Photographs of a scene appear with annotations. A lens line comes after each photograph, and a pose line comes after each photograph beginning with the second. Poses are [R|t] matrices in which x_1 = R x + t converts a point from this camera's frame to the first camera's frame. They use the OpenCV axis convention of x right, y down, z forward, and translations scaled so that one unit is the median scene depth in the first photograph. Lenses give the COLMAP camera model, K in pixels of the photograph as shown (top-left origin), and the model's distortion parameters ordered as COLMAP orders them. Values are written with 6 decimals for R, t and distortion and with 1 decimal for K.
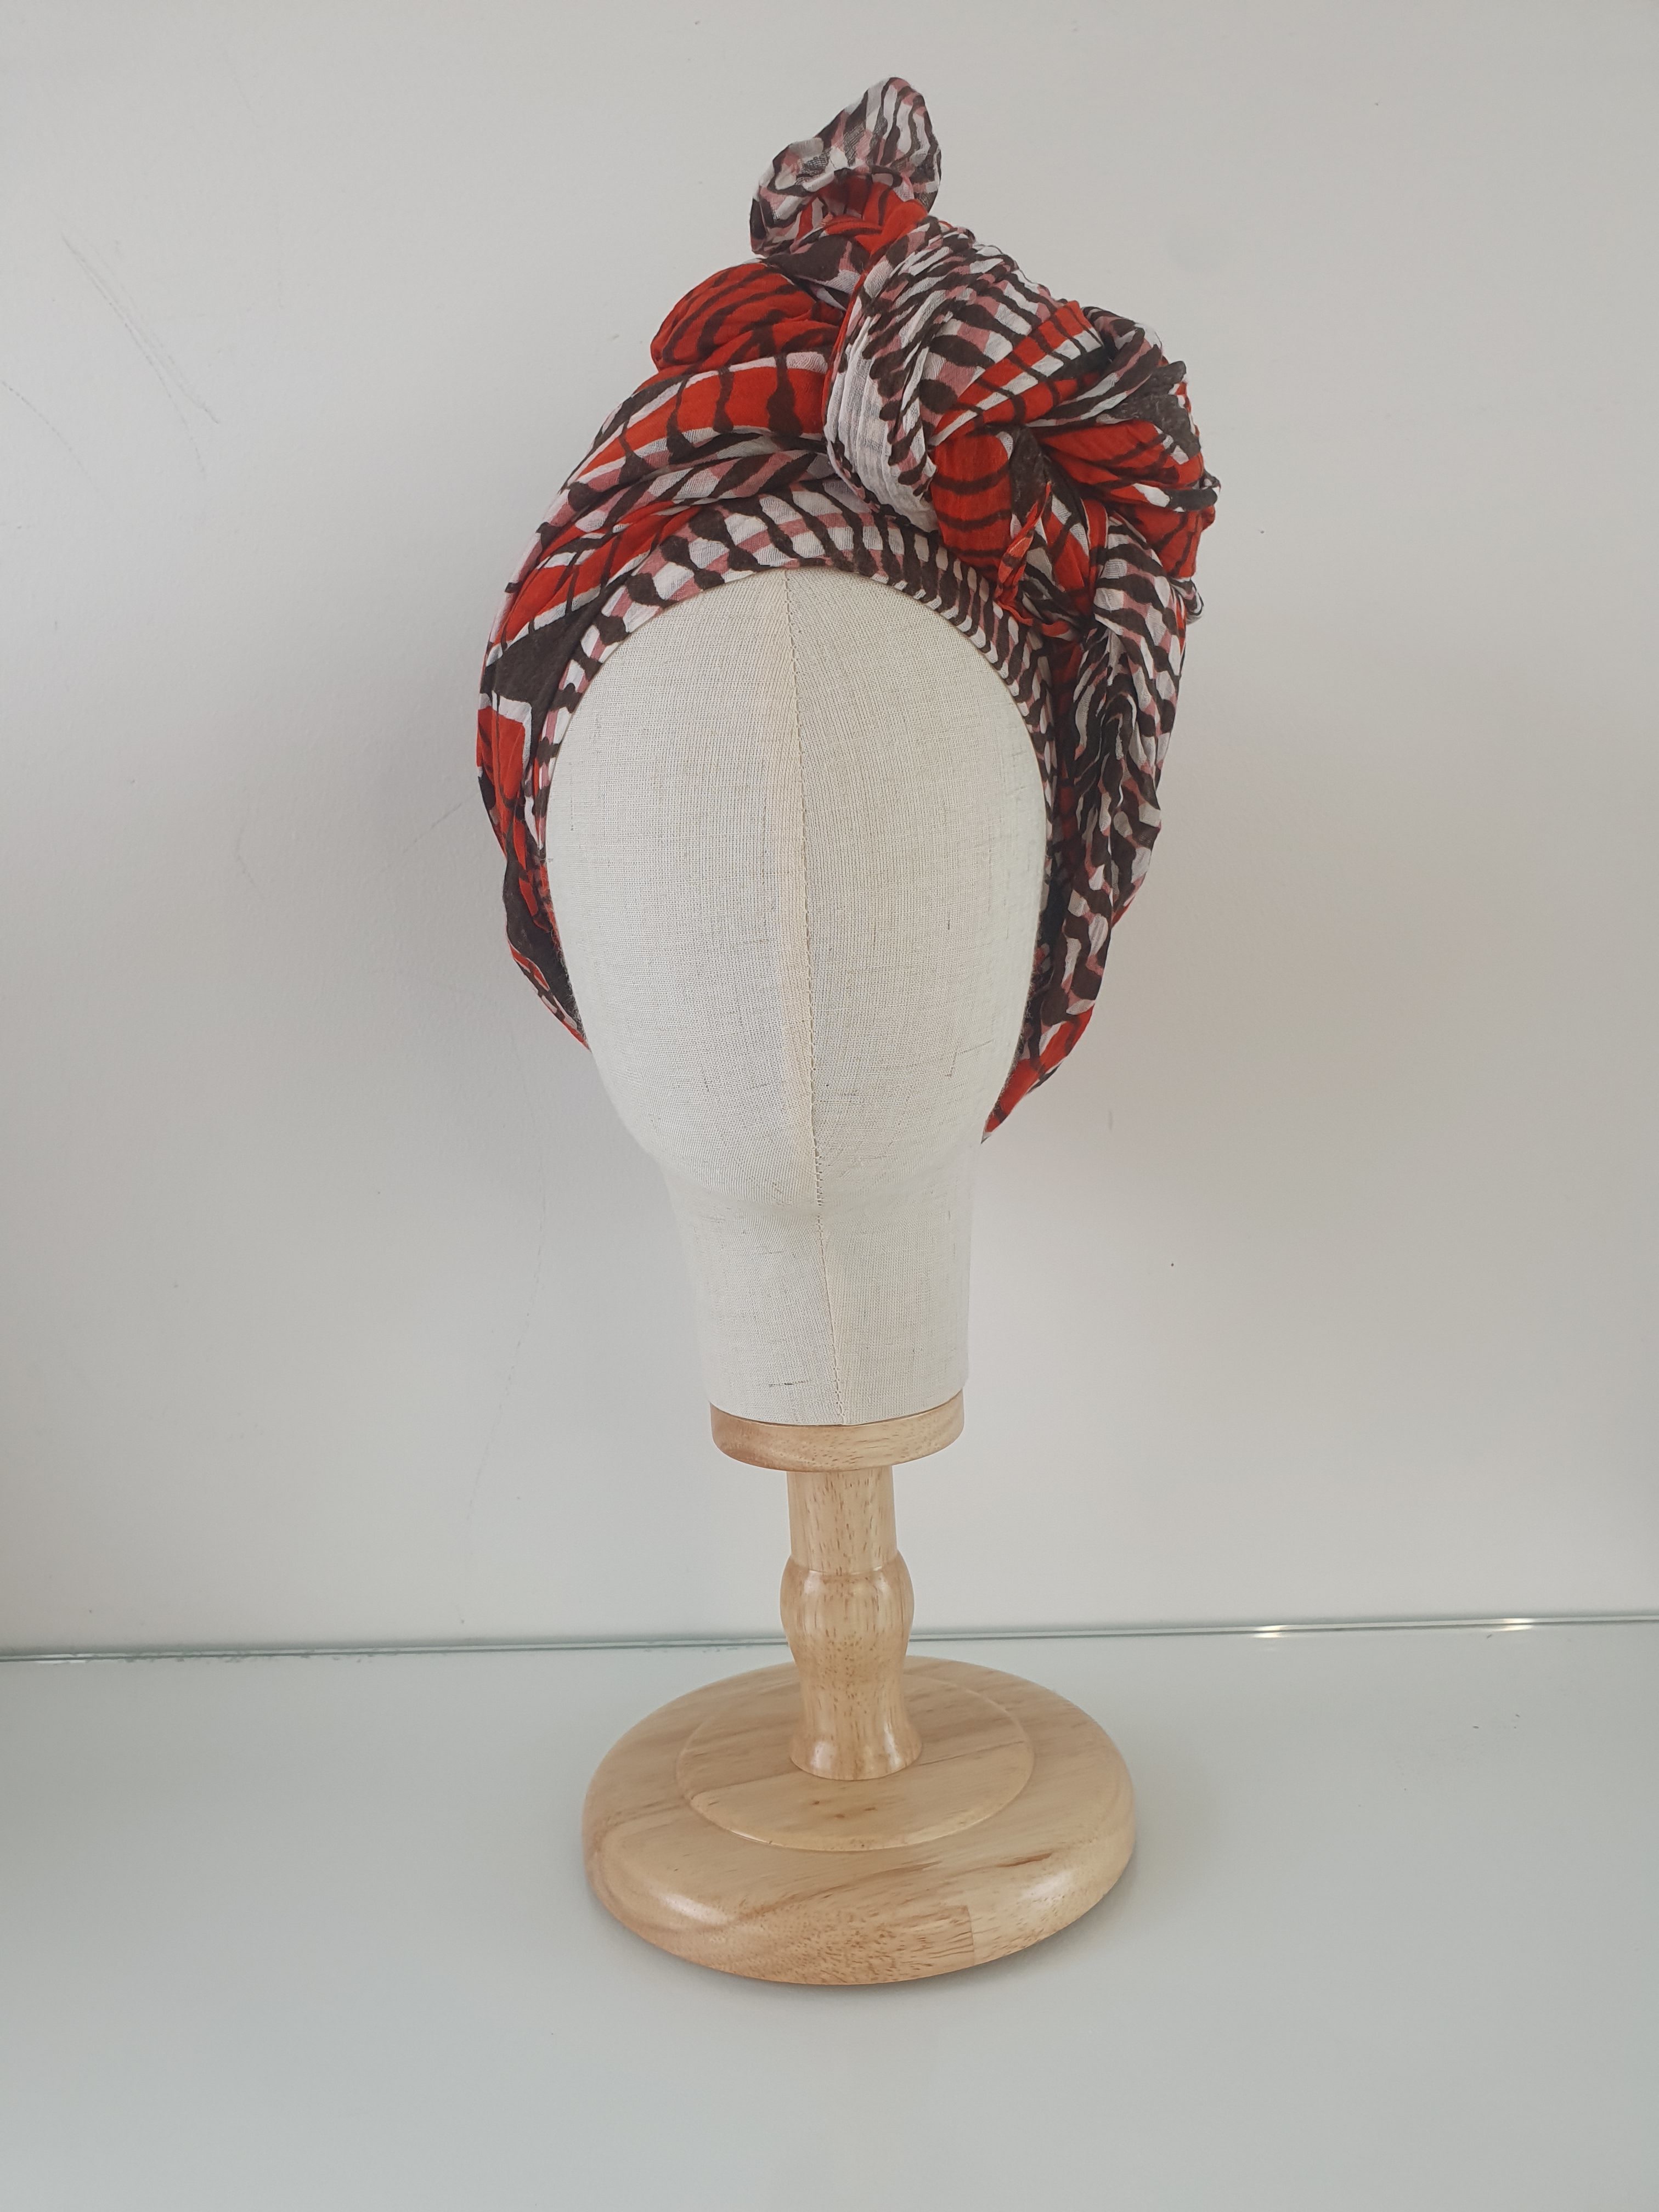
lens RADIAL K [[1708.7, 0, 732.2], [0, 1708.7, 1107.9], [0, 0, 1]] dist [0.005982, -0.099794]
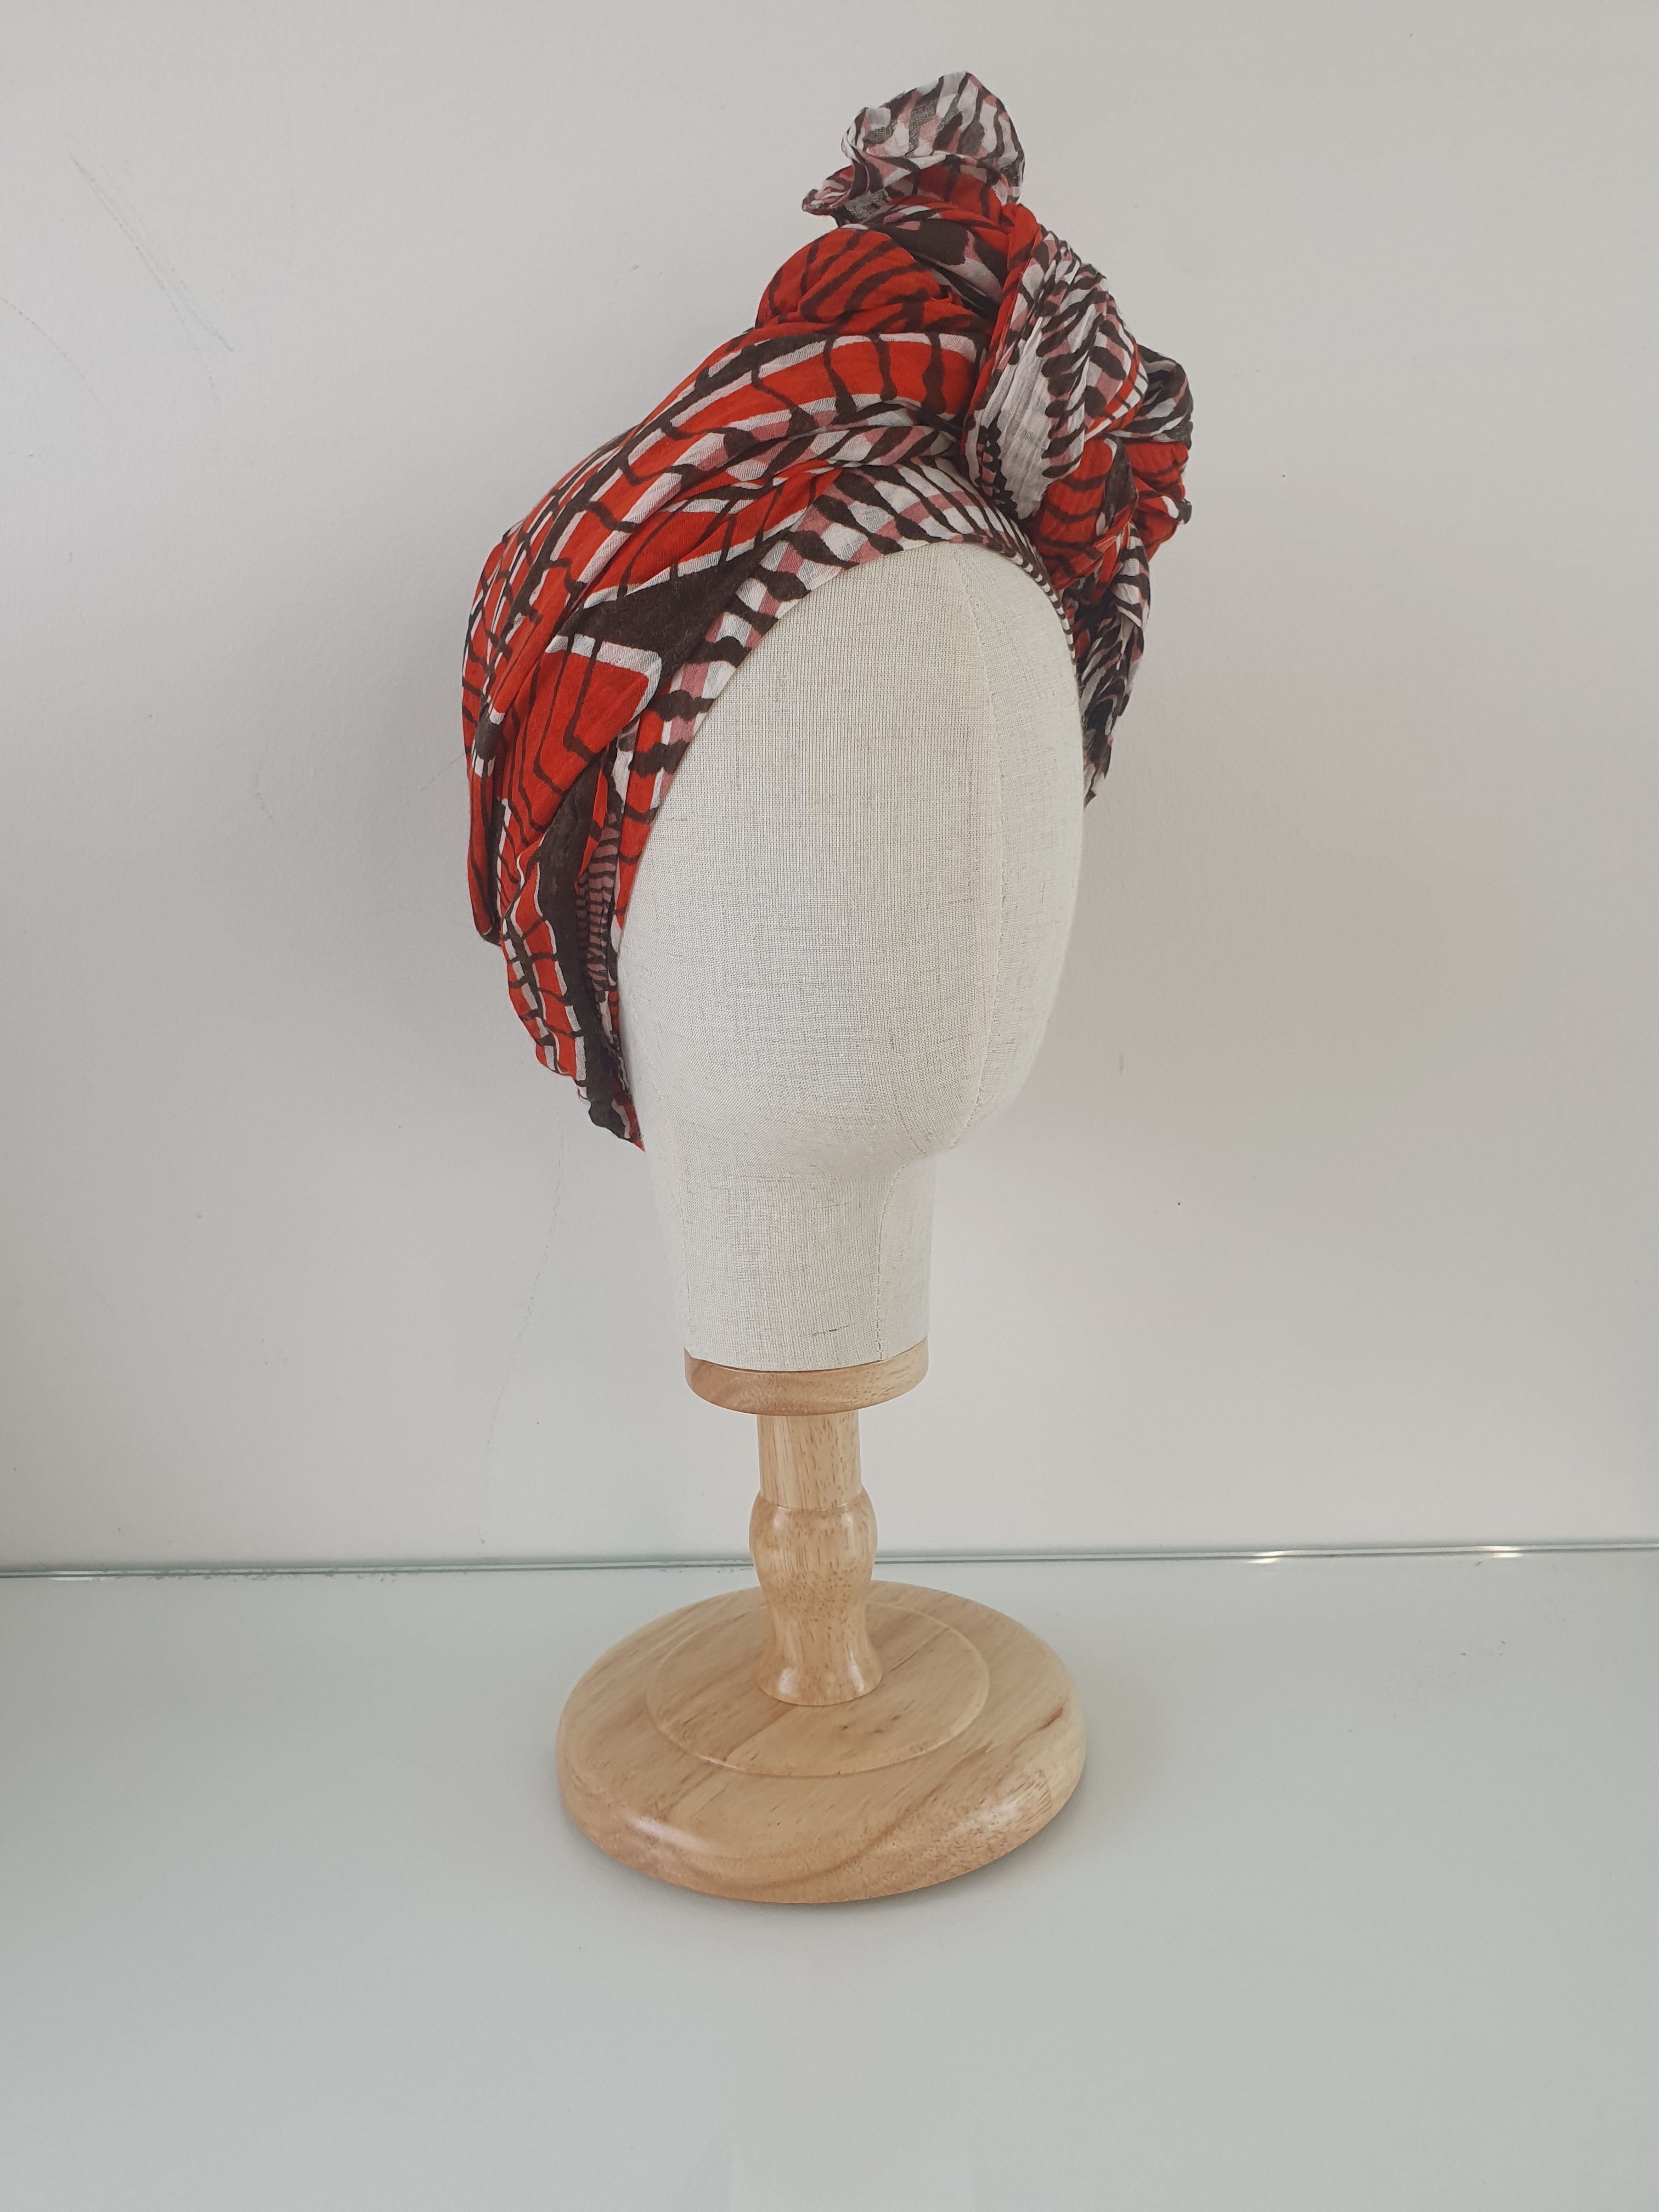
lens RADIAL K [[1708.7, 0, 732.2], [0, 1708.7, 1107.9], [0, 0, 1]] dist [0.005982, -0.099794]
pose [[0.971090, 0.068511, 0.228670, -0.298916], [-0.077037, 0.996619, 0.028560, 0.007113], [-0.225941, -0.045350, 0.973085, -0.001210]]
